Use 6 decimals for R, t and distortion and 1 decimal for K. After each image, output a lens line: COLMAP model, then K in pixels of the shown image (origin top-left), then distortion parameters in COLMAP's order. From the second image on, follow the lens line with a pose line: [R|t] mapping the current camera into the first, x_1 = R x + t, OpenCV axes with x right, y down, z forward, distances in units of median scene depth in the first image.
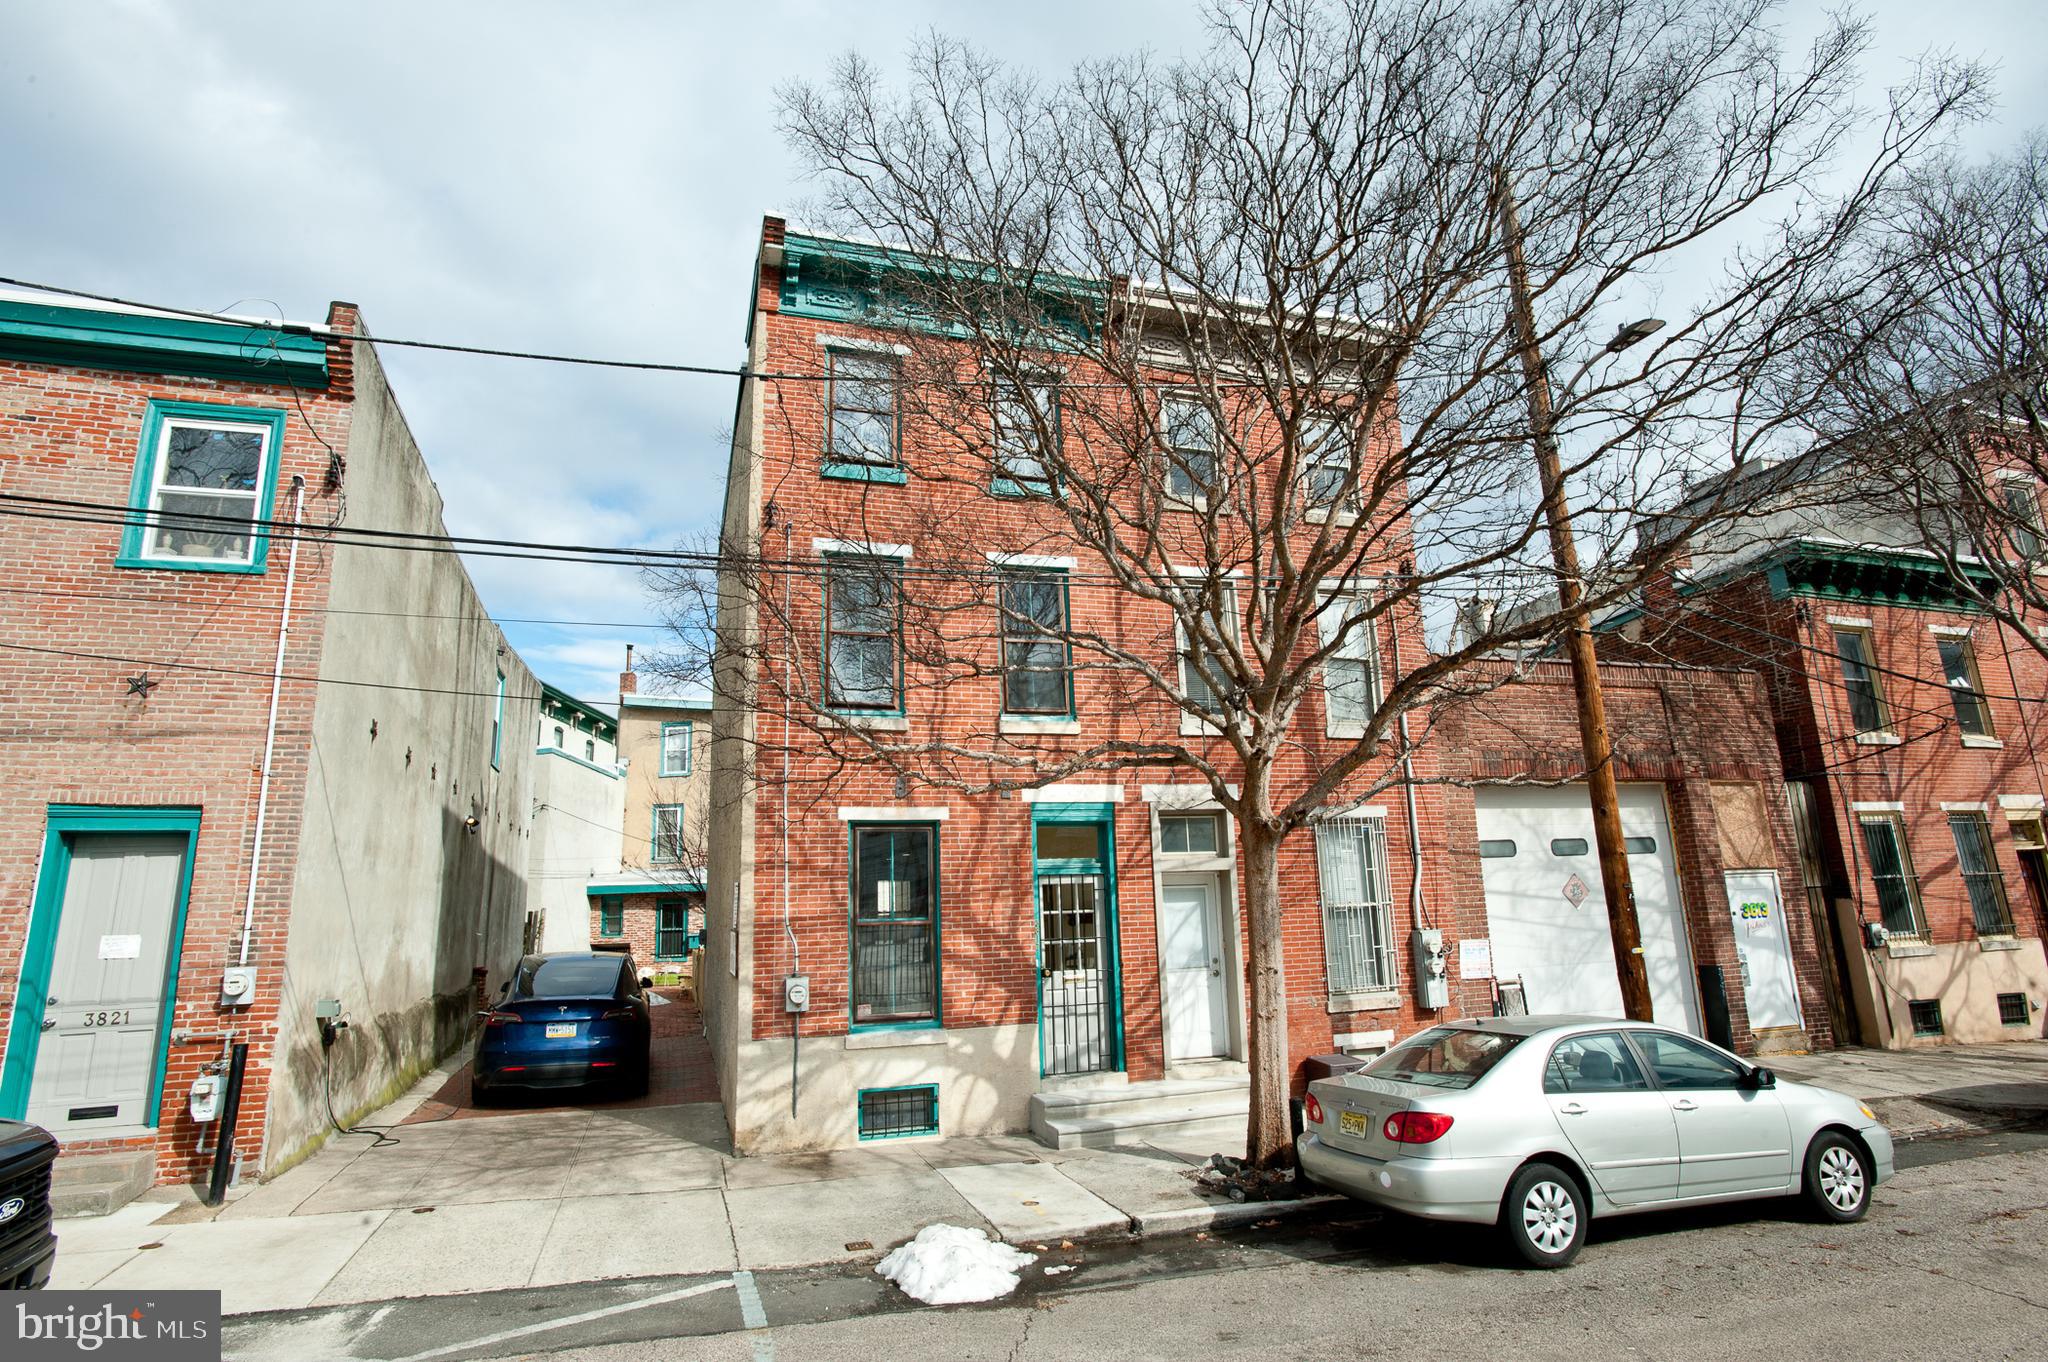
lens RADIAL K [[1088.8, 0, 1024.0], [0, 1088.8, 681.0], [0, 0, 1]] dist [-0.051961, 0.023783]
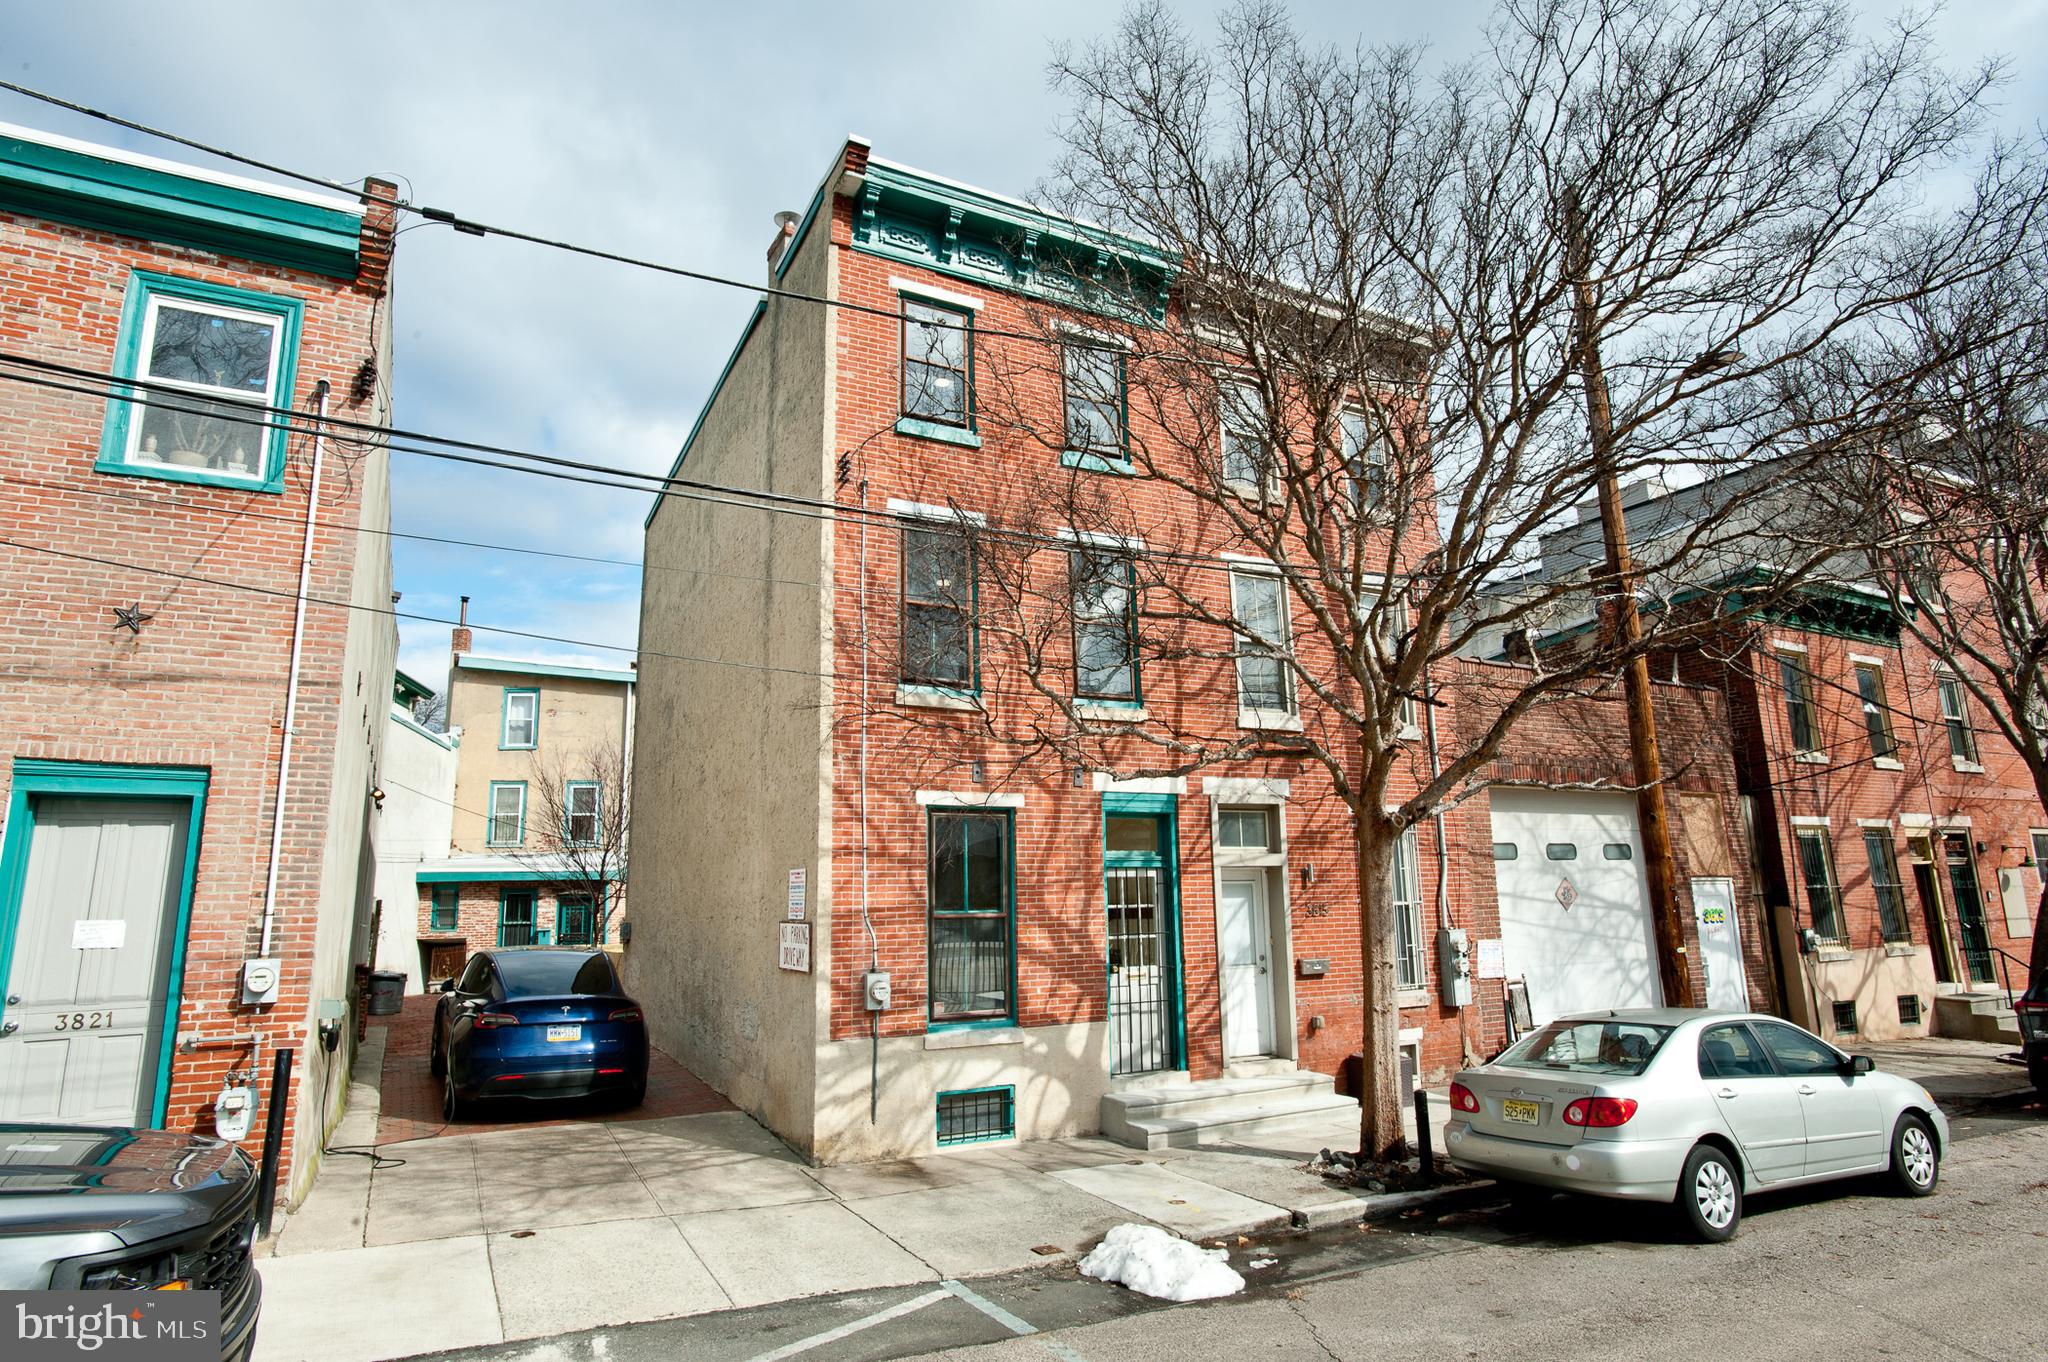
lens RADIAL K [[1174.6, 0, 1024.0], [0, 1174.6, 681.0], [0, 0, 1]] dist [-0.047712, 0.030433]
pose [[0.983087, 0.047409, 0.176896, -0.275324], [-0.049926, 0.998705, 0.009804, 0.008505], [-0.176202, -0.018470, 0.984181, -0.003403]]
